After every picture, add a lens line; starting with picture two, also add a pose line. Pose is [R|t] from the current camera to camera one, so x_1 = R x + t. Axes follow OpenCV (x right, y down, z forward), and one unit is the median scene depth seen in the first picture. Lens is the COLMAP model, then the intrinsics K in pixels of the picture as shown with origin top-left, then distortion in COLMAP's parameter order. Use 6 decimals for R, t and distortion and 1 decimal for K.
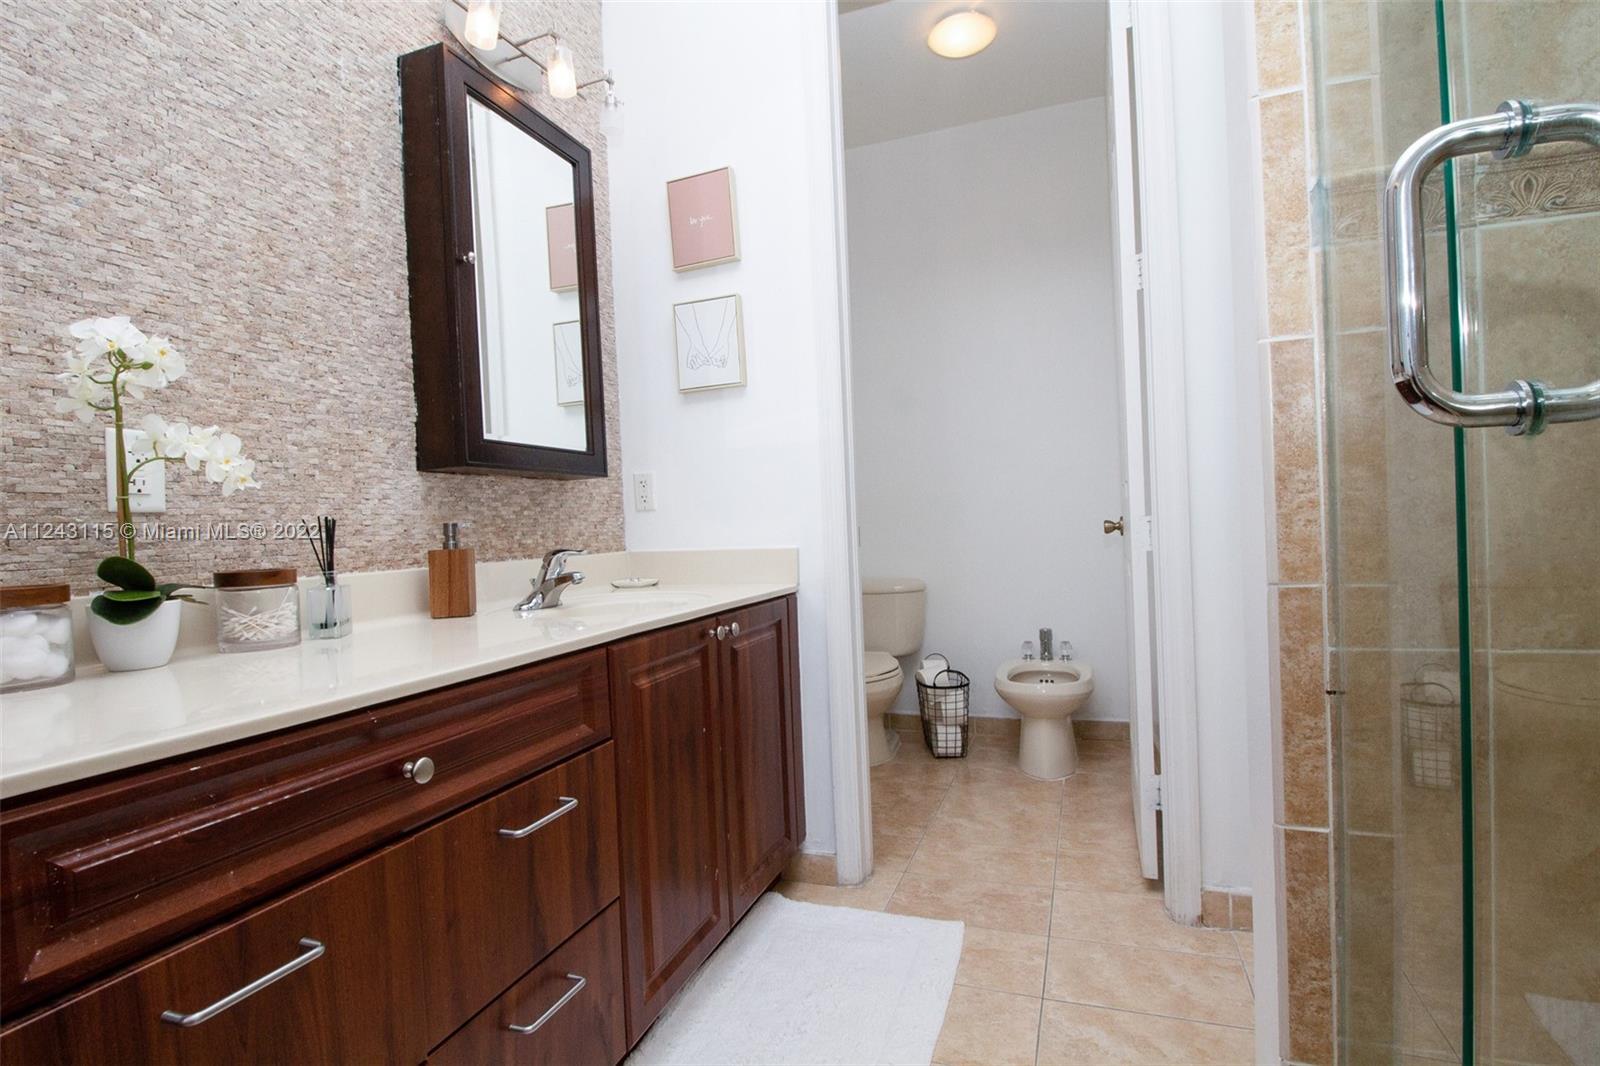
lens RADIAL K [[795.3, 0, 798.8], [0, 795.3, 537.7], [0, 0, 1]] dist [-0.002585, -0.000713]
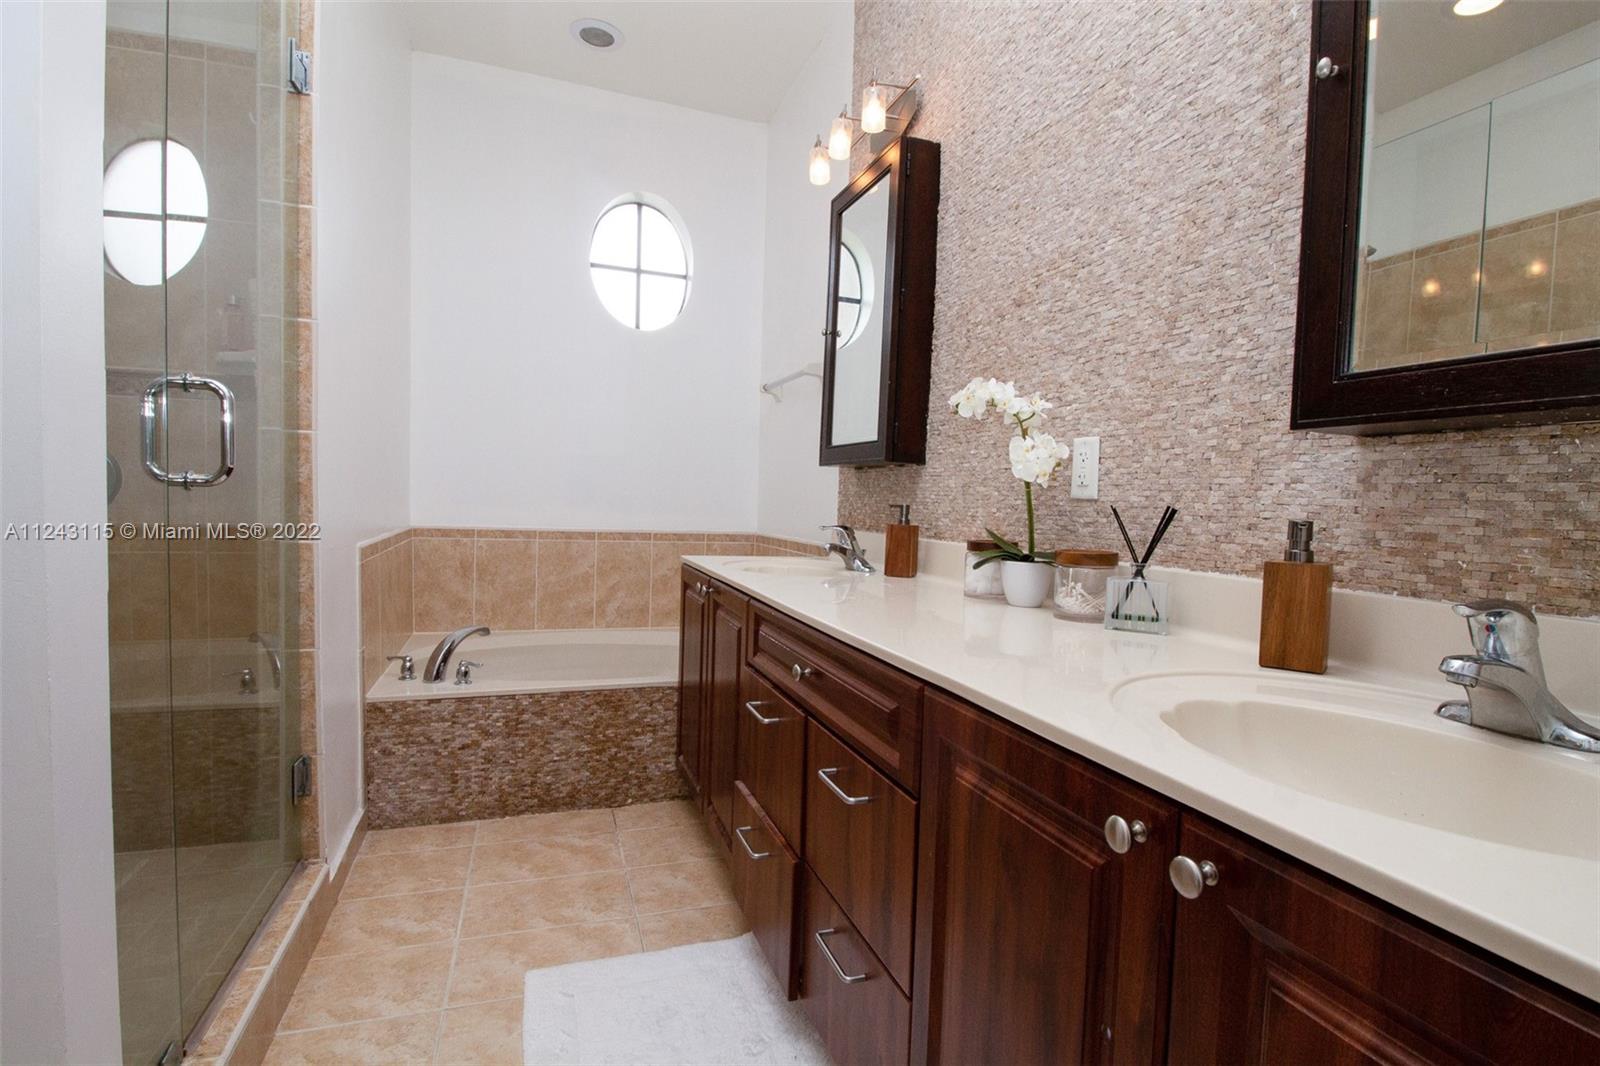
lens RADIAL K [[795.3, 0, 800.2], [0, 795.3, 532.7], [0, 0, 1]] dist [-0.002585, -0.000713]
pose [[-0.779131, 0.048837, -0.624956, 0.304584], [-0.003023, 0.996656, 0.081652, -0.067077], [0.626854, 0.065507, -0.776378, 1.402733]]
